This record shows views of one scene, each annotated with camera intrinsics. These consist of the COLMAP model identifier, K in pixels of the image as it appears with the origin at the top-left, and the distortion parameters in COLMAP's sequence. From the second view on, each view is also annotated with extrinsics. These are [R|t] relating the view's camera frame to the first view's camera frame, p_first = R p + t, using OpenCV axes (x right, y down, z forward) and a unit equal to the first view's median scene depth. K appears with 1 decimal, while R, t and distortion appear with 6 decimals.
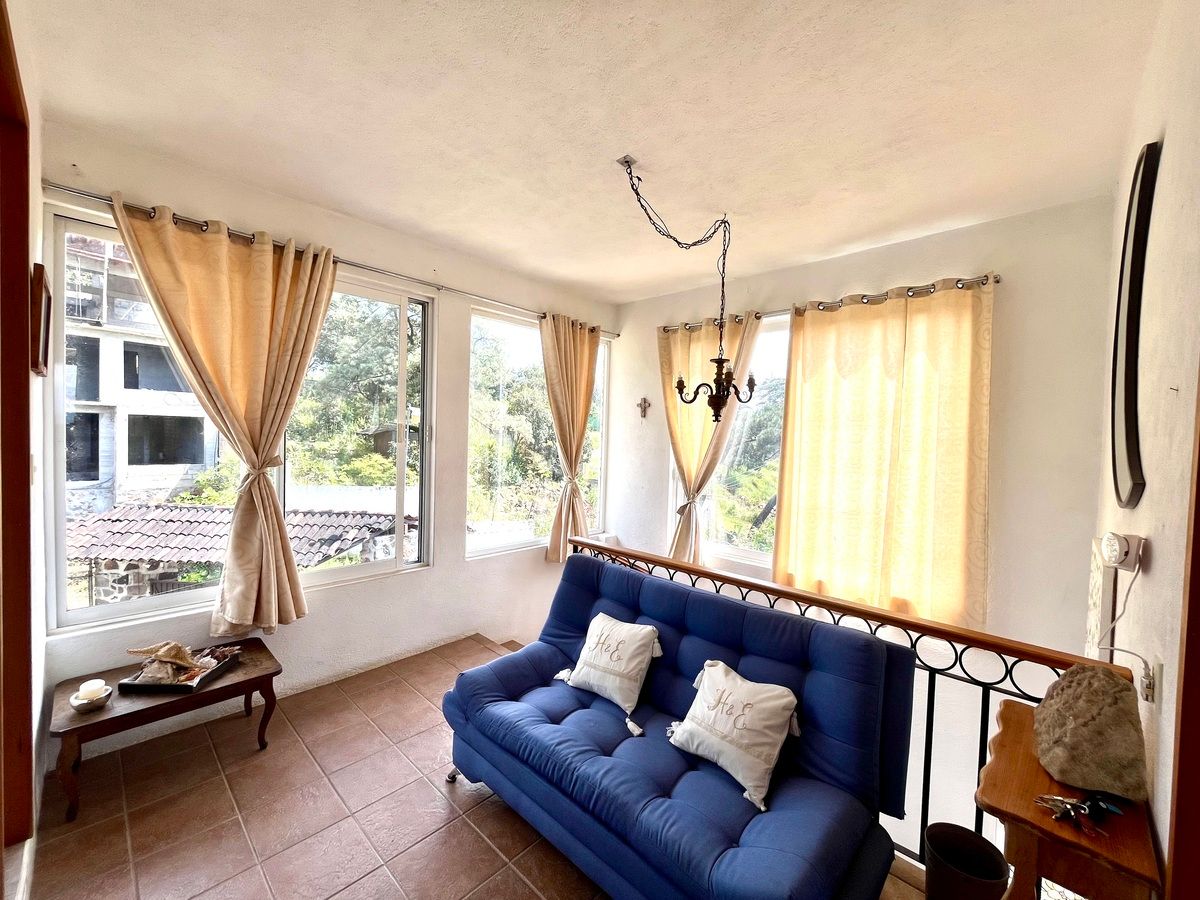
lens RADIAL K [[485.2, 0, 596.1], [0, 485.2, 448.9], [0, 0, 1]] dist [-0.003486, -0.000069]
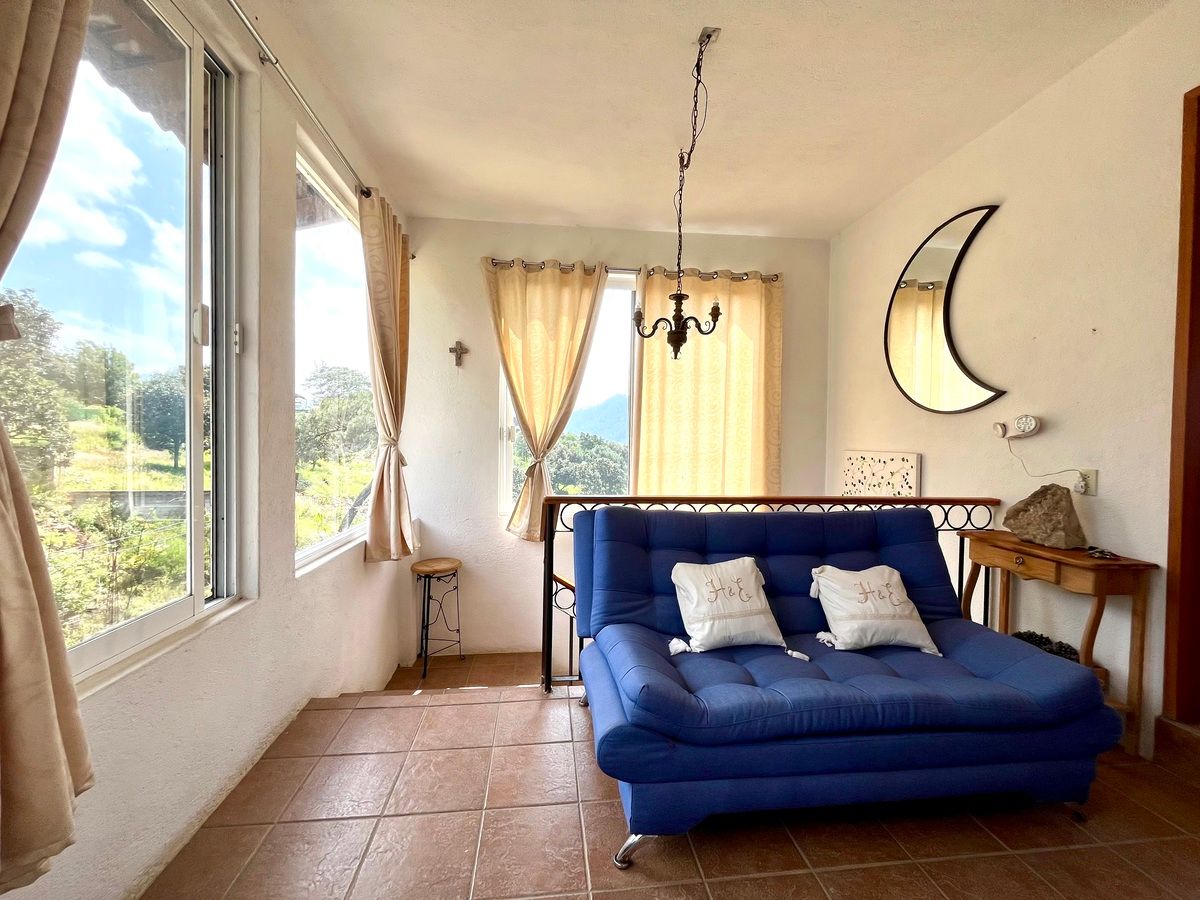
lens RADIAL K [[485.2, 0, 597.7], [0, 485.2, 450.4], [0, 0, 1]] dist [-0.003486, -0.000069]
pose [[0.644785, -0.035603, 0.763534, -0.599165], [0.024916, 0.999363, 0.025559, 0.098408], [-0.763957, 0.002544, 0.645262, 0.472713]]
